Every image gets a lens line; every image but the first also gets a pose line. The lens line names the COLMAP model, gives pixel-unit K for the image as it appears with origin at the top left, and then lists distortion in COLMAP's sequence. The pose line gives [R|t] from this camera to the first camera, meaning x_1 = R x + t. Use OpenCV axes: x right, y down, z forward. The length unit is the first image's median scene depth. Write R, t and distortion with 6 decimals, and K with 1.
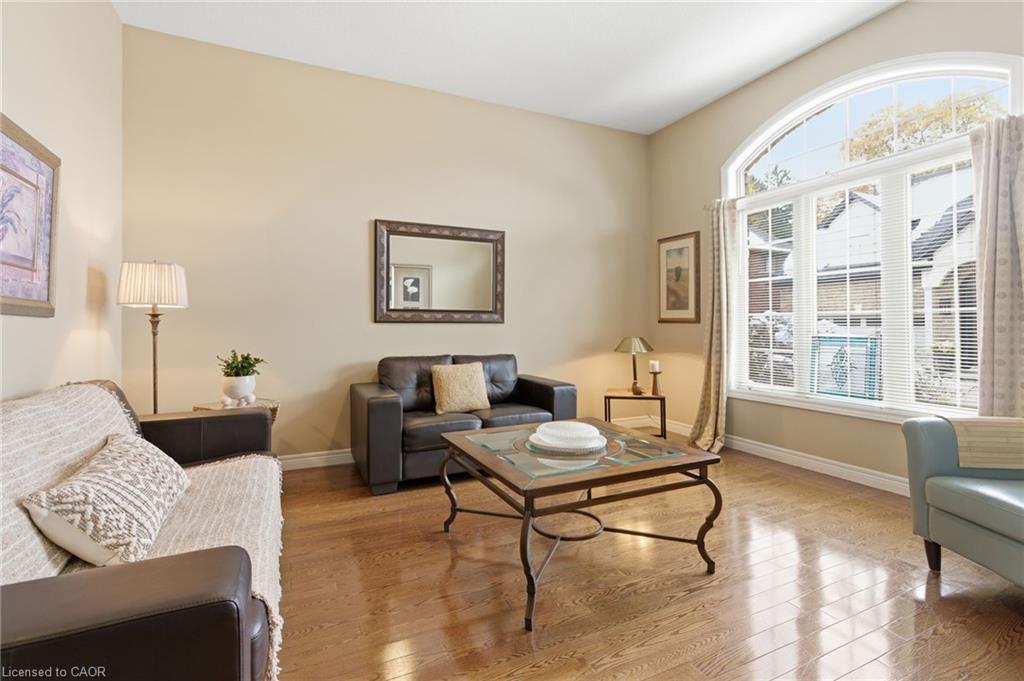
lens RADIAL K [[478.7, 0, 512.0], [0, 478.7, 325.0], [0, 0, 1]] dist [0.002431, -0.007305]
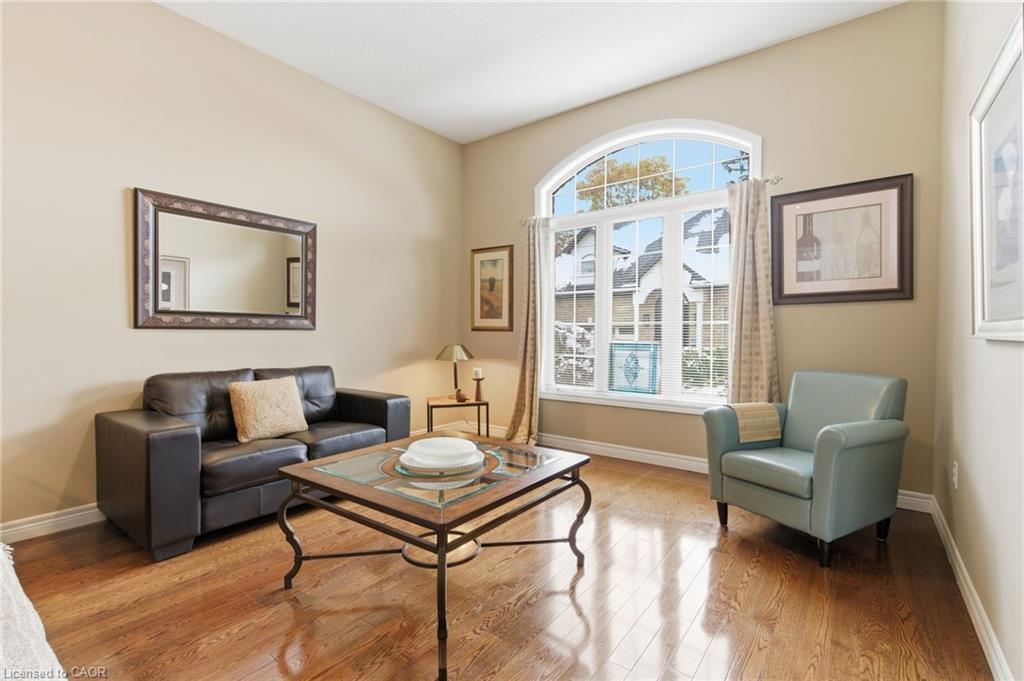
lens RADIAL K [[467.7, 0, 516.2], [0, 467.7, 344.9], [0, 0, 1]] dist [0.000324, -0.000814]
pose [[0.882463, -0.008170, 0.470311, -0.107024], [-0.004590, 0.999652, 0.025977, -0.000793], [-0.470360, -0.025083, 0.882118, 0.085106]]
